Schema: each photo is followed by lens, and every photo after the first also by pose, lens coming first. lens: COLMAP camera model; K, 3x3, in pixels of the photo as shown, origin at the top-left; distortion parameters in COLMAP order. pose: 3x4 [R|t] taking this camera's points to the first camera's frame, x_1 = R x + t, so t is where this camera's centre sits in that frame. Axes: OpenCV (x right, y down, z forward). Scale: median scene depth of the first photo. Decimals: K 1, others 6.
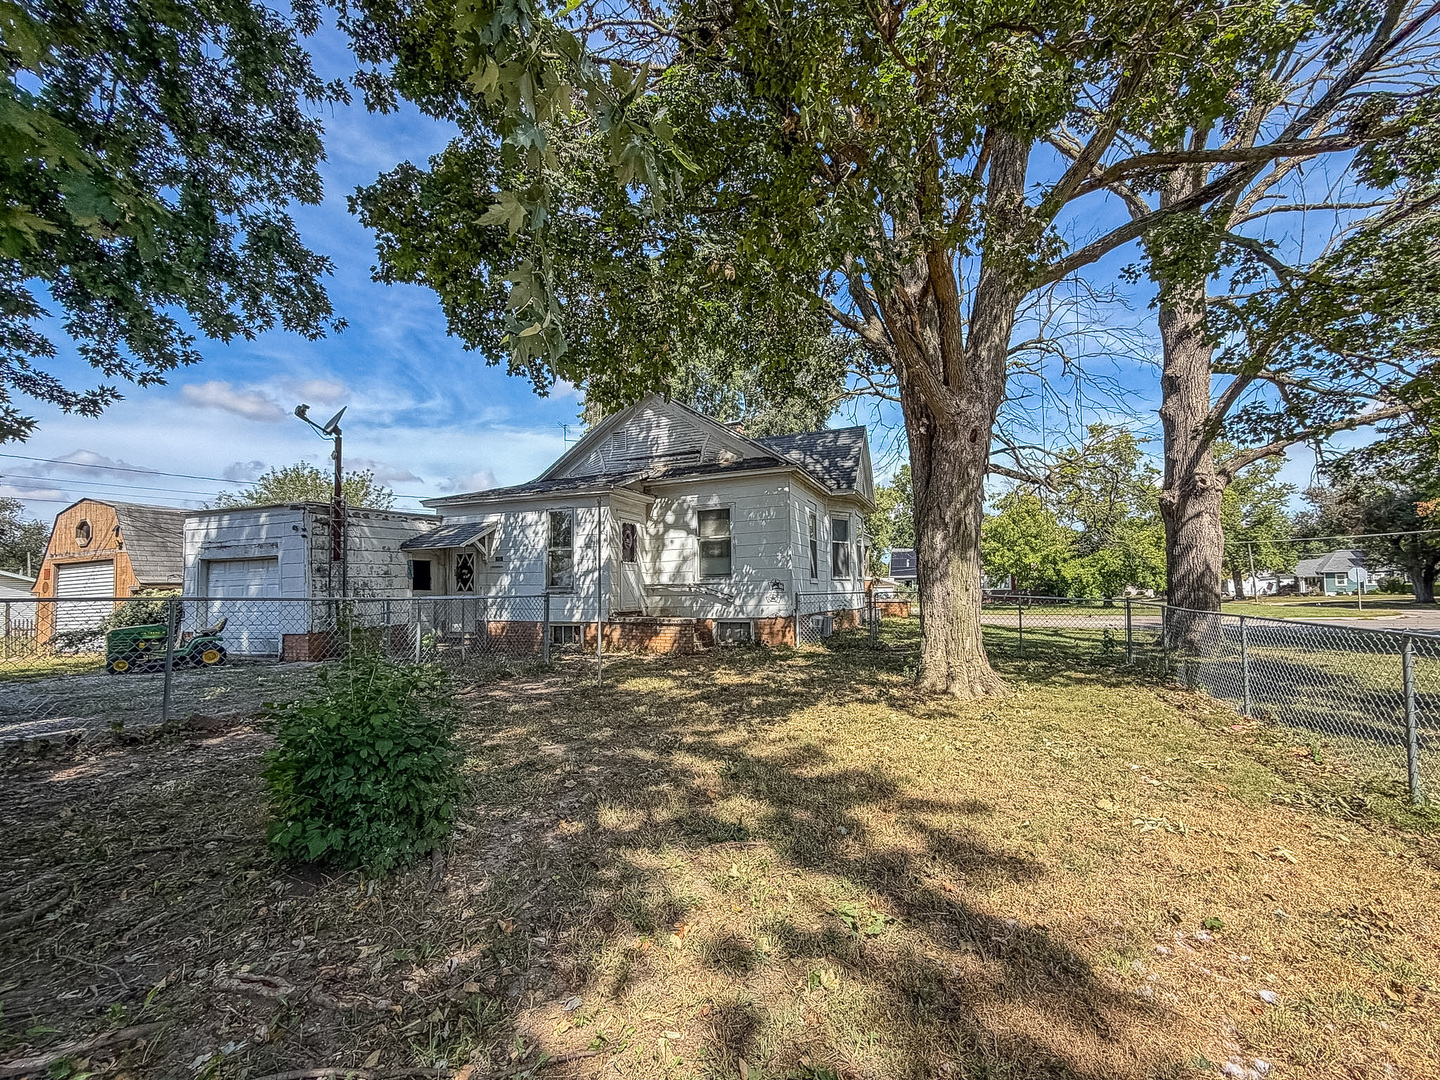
lens RADIAL K [[599.1, 0, 723.8], [0, 599.1, 513.6], [0, 0, 1]] dist [0.000060, 0.000132]
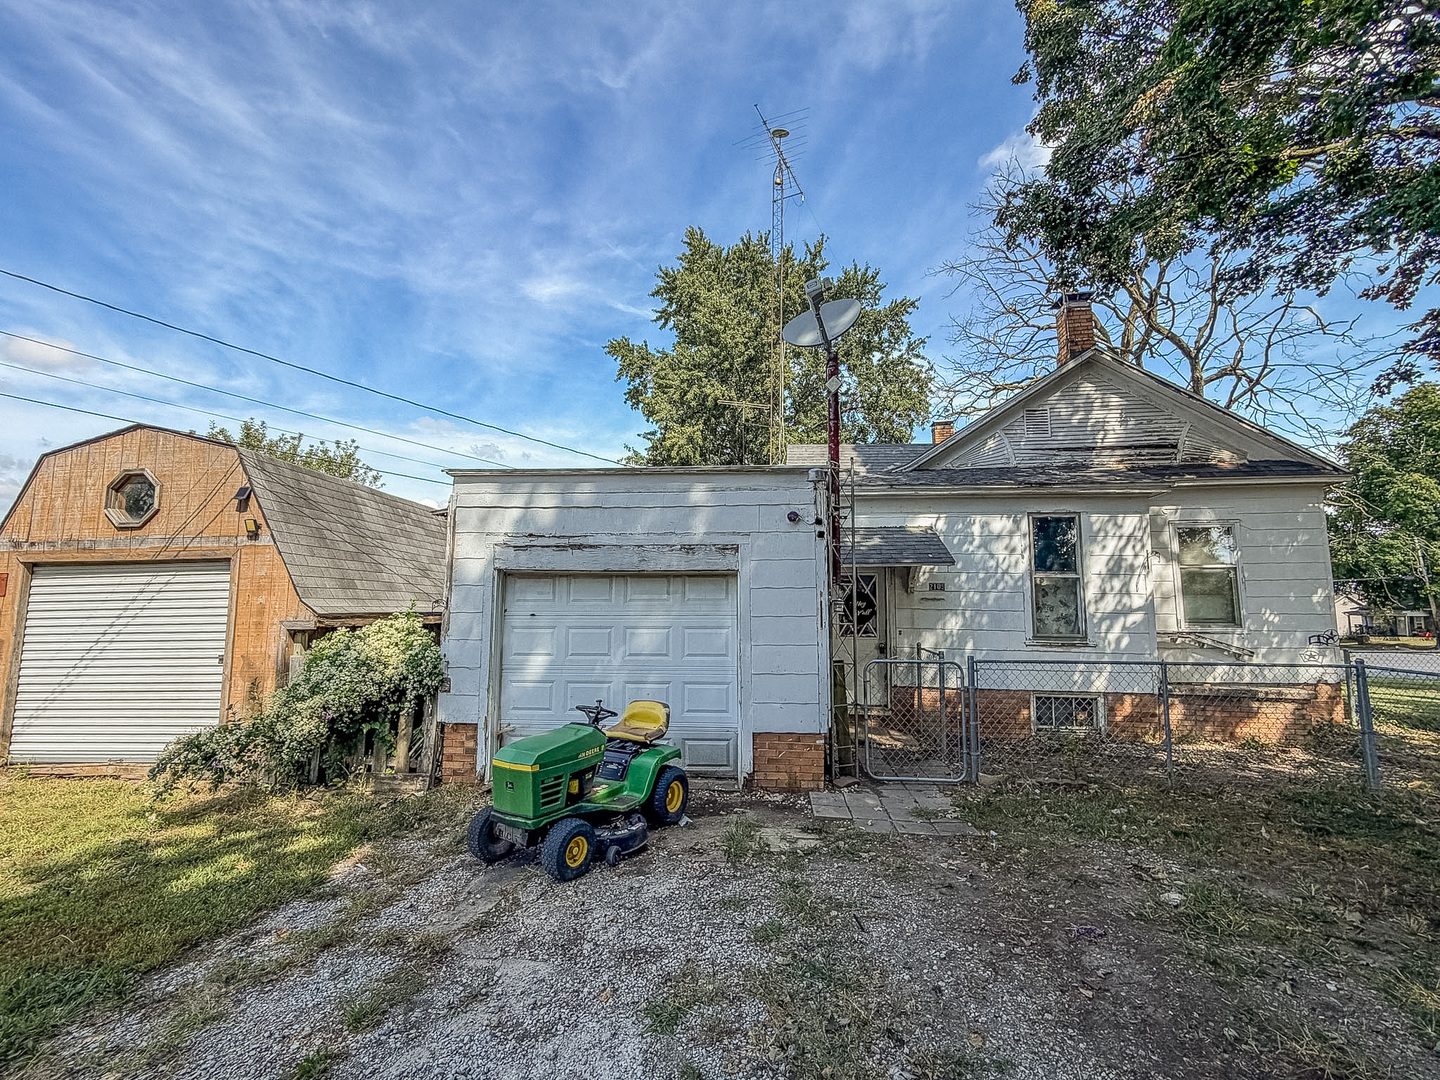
lens RADIAL K [[599.1, 0, 723.8], [0, 599.1, 513.6], [0, 0, 1]] dist [0.000060, 0.000132]
pose [[0.968300, 0.064545, 0.241309, -0.762020], [-0.056061, 0.997549, -0.041866, 0.038729], [-0.243419, 0.027011, 0.969545, 0.454254]]
